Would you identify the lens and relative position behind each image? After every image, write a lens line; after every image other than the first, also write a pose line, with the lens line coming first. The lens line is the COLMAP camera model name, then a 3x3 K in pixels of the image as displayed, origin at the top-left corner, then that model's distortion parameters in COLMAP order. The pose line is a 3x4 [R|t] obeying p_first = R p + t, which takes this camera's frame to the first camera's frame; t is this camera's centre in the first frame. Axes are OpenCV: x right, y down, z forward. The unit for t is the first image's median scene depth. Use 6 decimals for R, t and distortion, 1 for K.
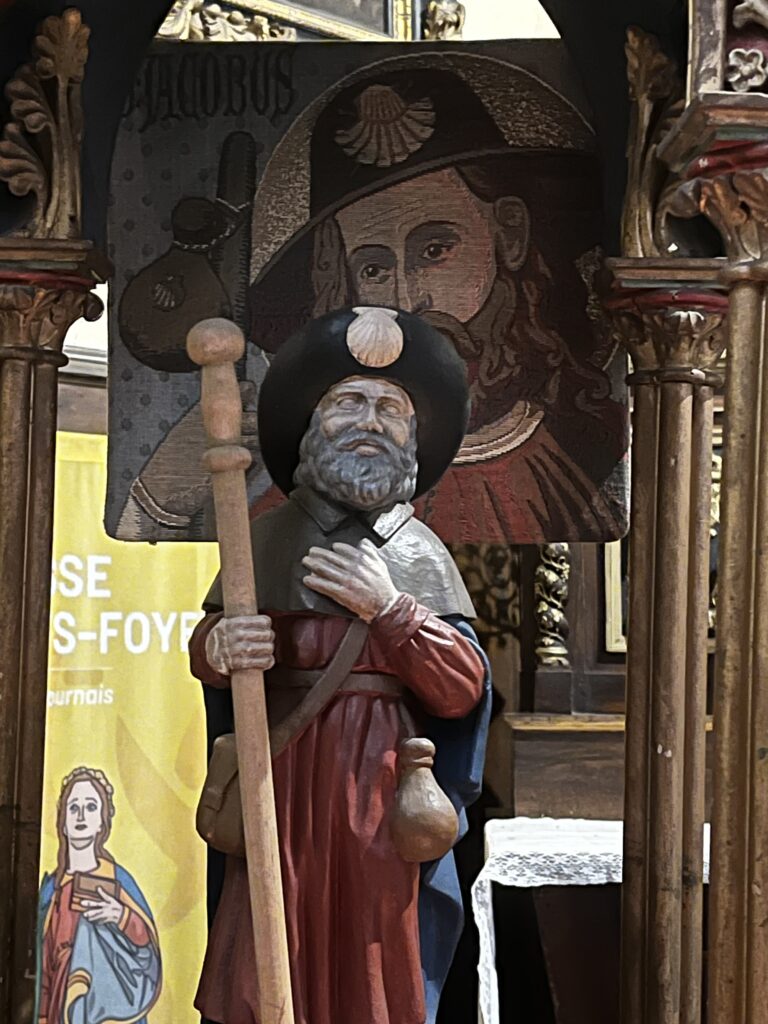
lens RADIAL K [[1936.0, 0, 388.4], [0, 1936.0, 513.4], [0, 0, 1]] dist [0.167748, 0.000000]
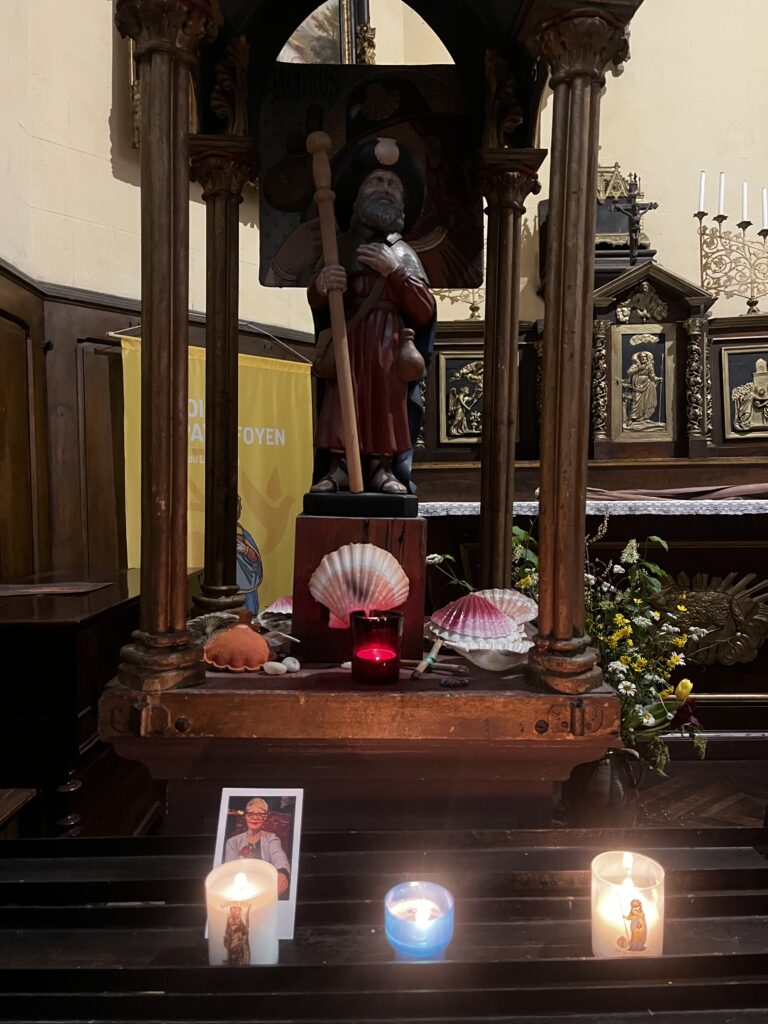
lens RADIAL K [[770.9, 0, 376.1], [0, 770.9, 509.6], [0, 0, 1]] dist [0.045256, 0.003022]
pose [[0.998404, -0.012805, 0.055004, -0.065111], [0.008847, 0.997393, 0.071615, 0.227487], [-0.055777, -0.071014, 0.995915, 0.055075]]
